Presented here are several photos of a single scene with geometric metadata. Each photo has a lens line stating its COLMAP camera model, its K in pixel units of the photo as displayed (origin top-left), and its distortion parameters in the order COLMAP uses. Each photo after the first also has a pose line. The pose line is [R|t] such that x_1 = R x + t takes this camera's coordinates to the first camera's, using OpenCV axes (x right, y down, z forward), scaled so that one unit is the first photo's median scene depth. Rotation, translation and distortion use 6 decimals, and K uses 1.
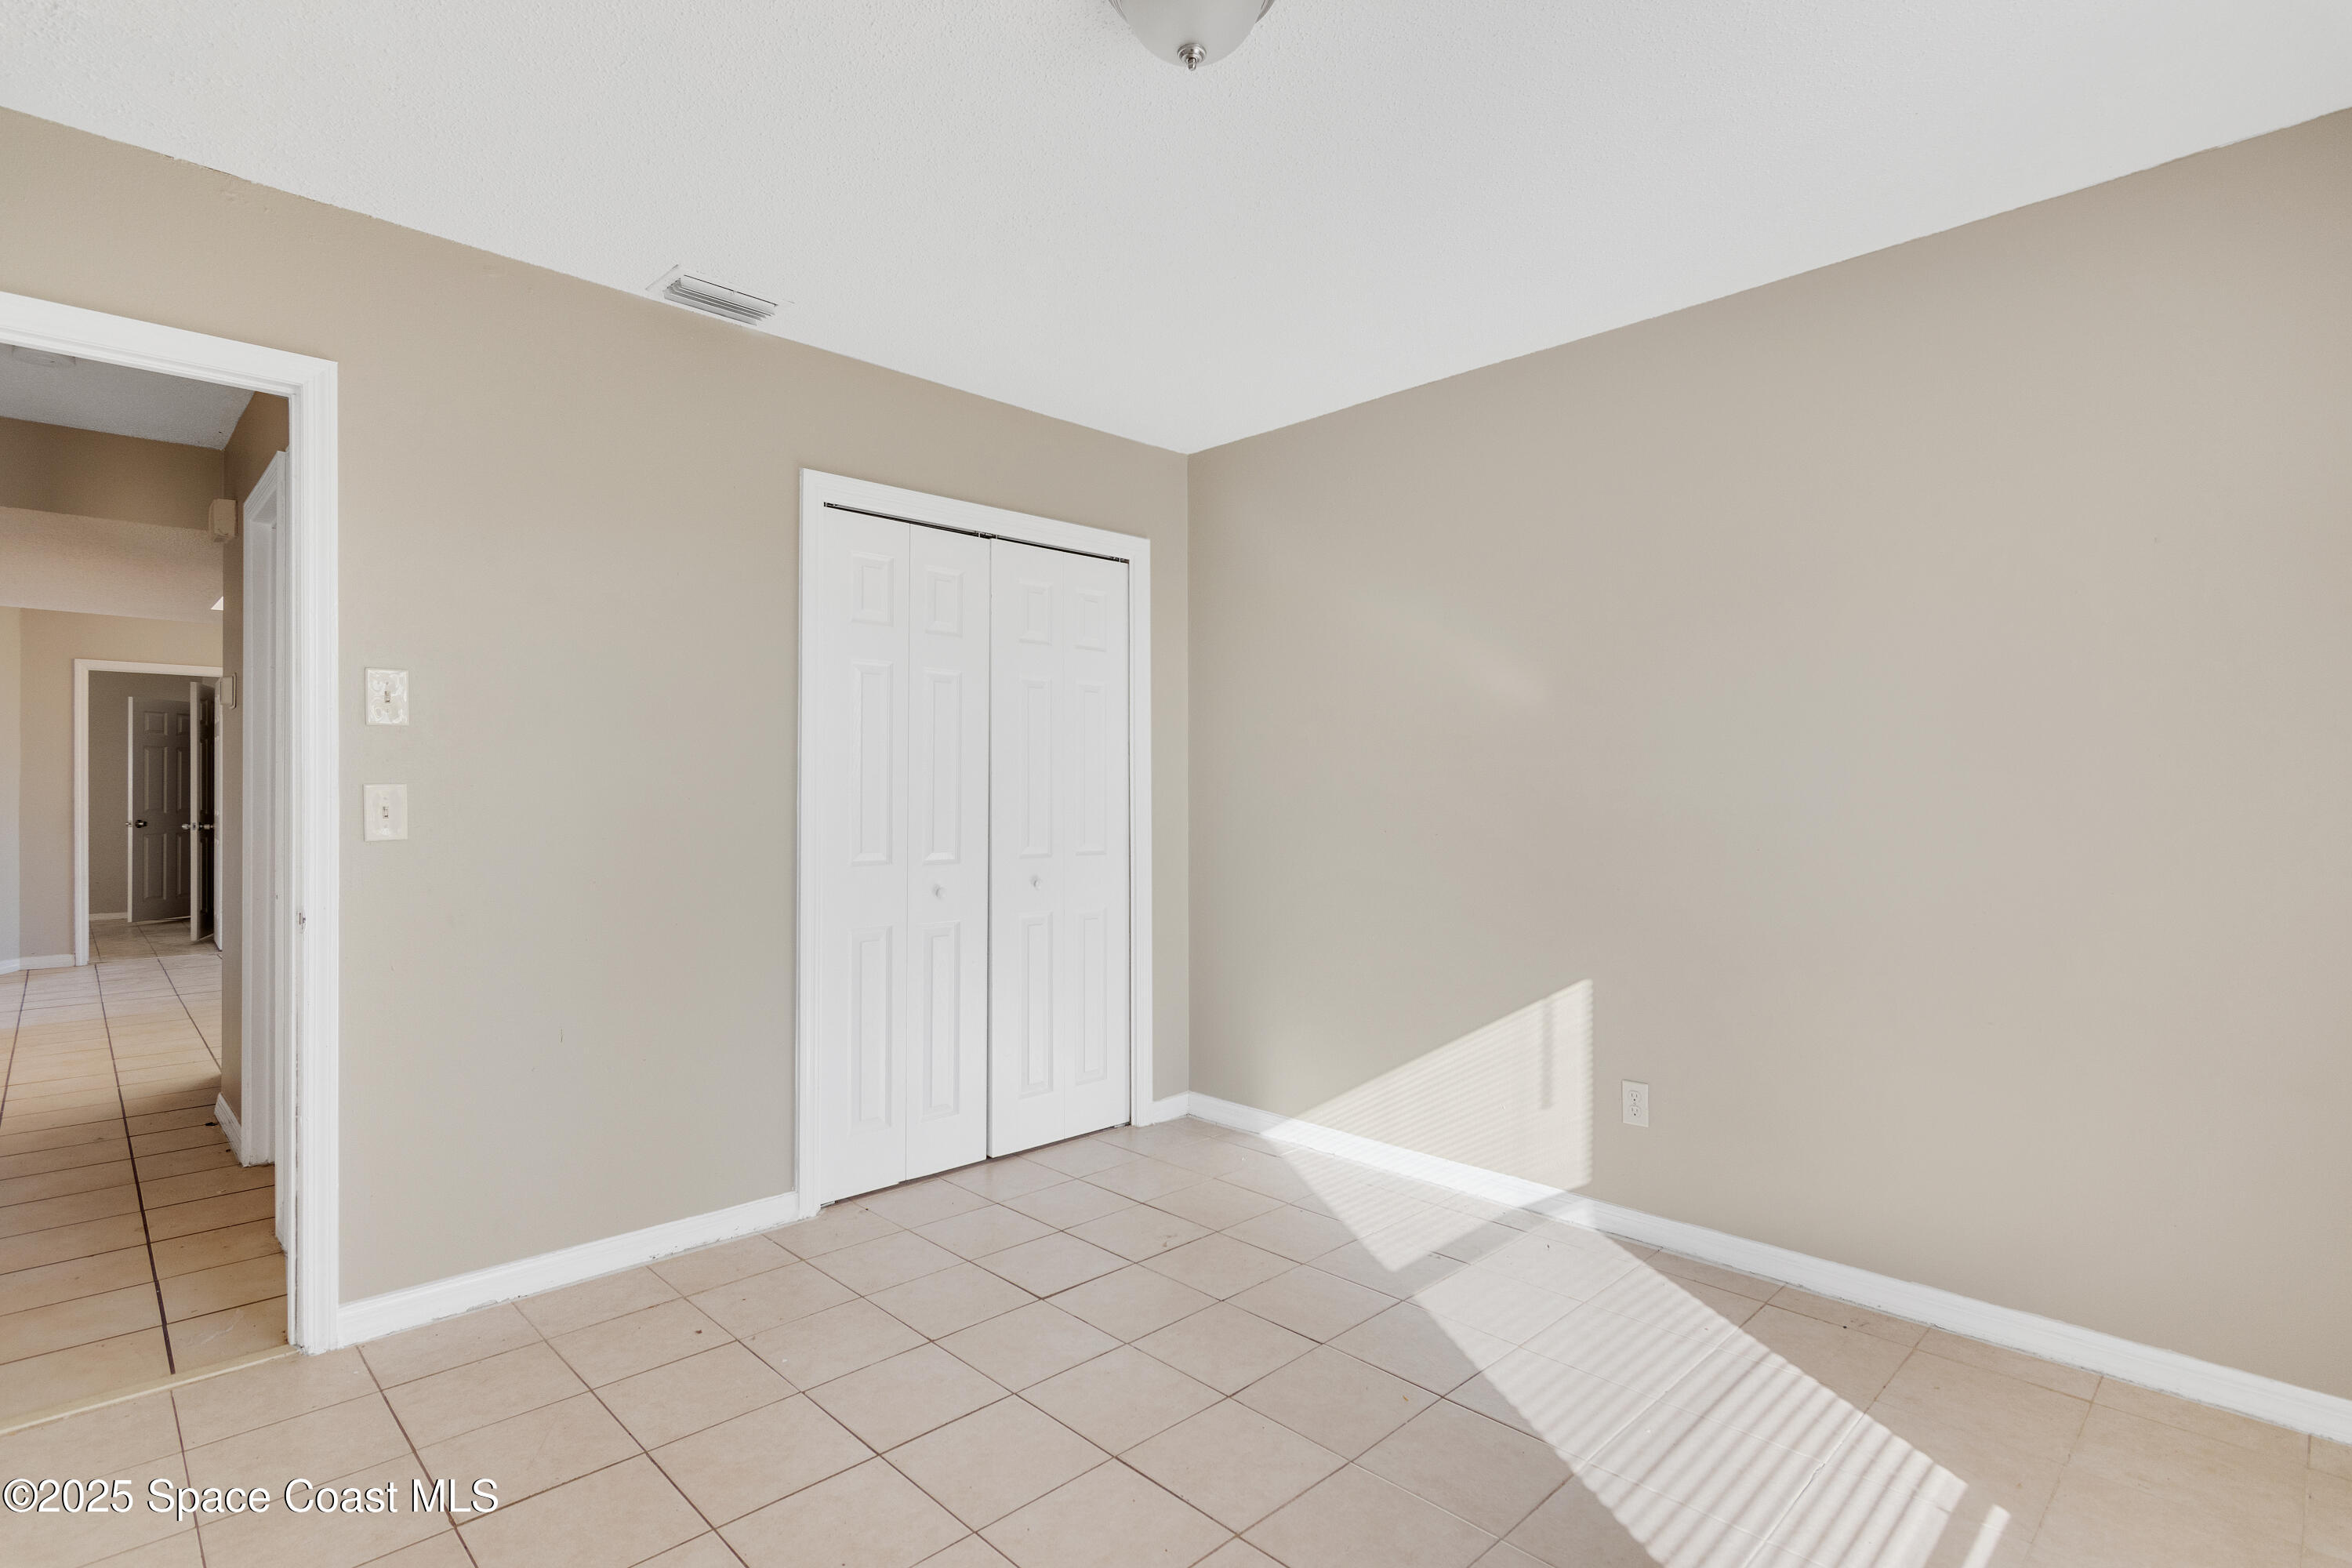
lens RADIAL K [[1145.6, 0, 1177.2], [0, 1145.6, 788.7], [0, 0, 1]] dist [-0.001584, 0.000687]
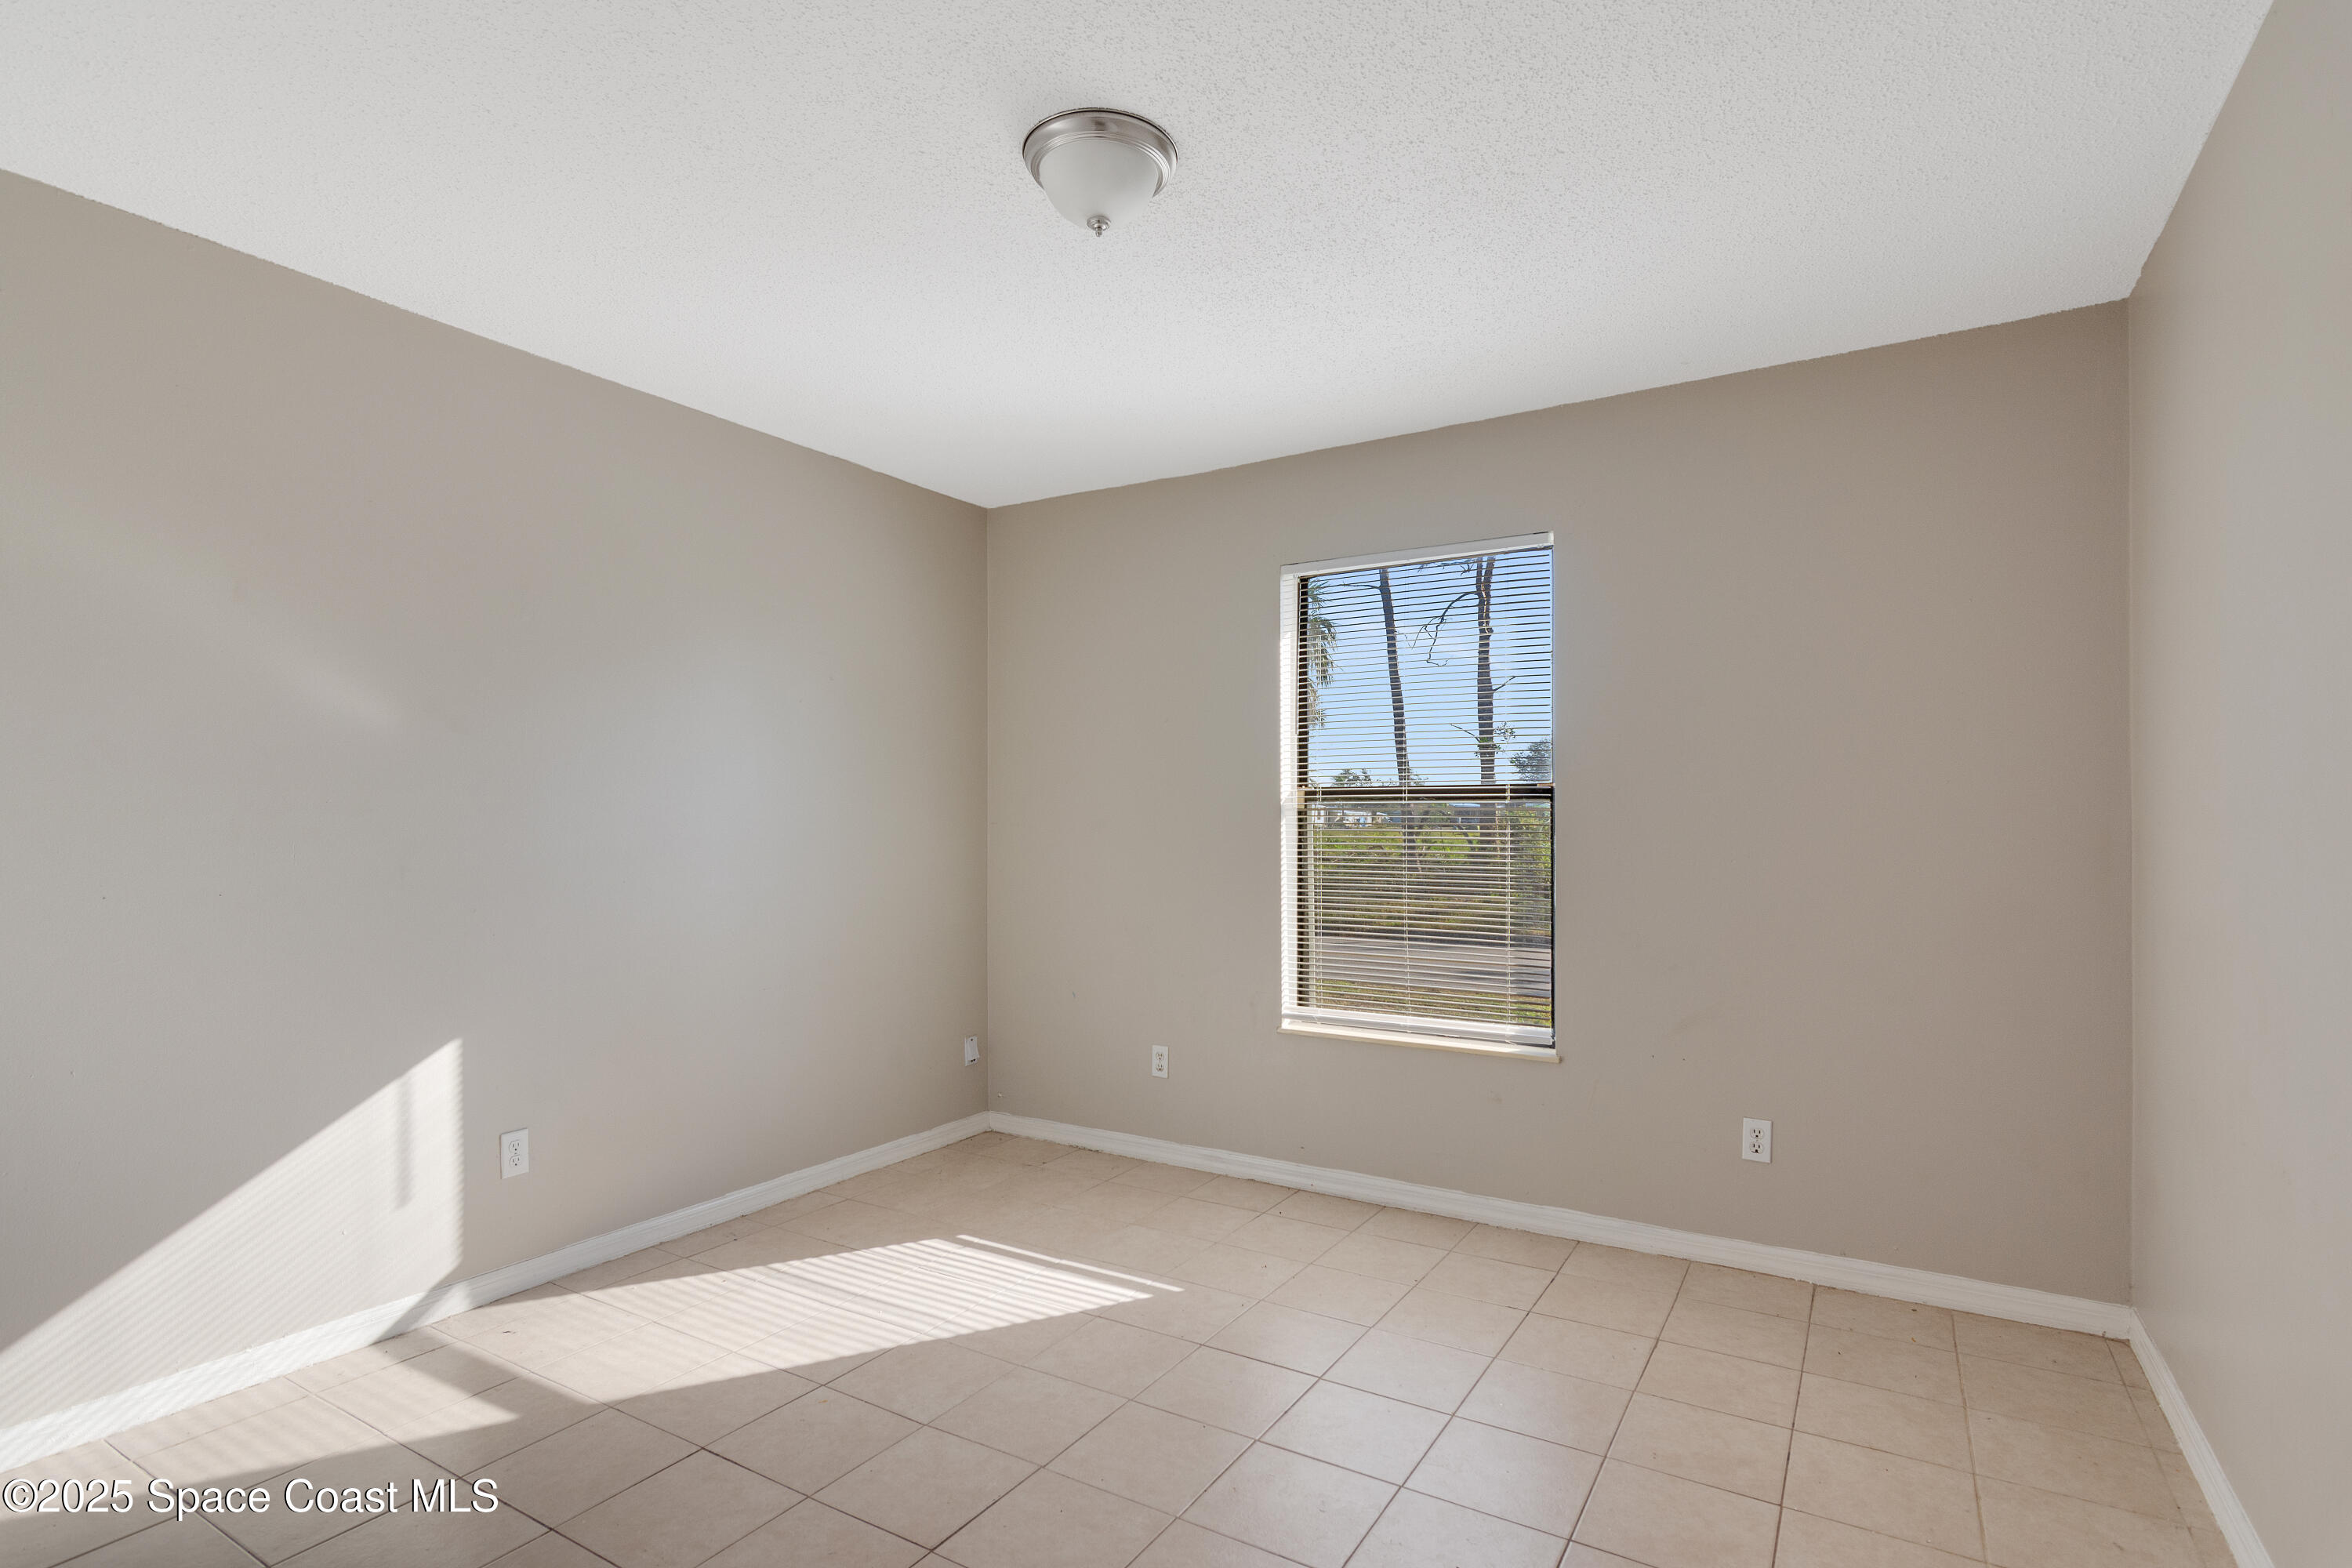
lens RADIAL K [[1145.6, 0, 1177.7], [0, 1145.6, 789.6], [0, 0, 1]] dist [-0.001584, 0.000687]
pose [[-0.240078, 0.034678, 0.970134, -0.663504], [0.000039, 0.999362, -0.035713, 0.001412], [-0.970753, -0.008536, -0.239927, 0.665046]]
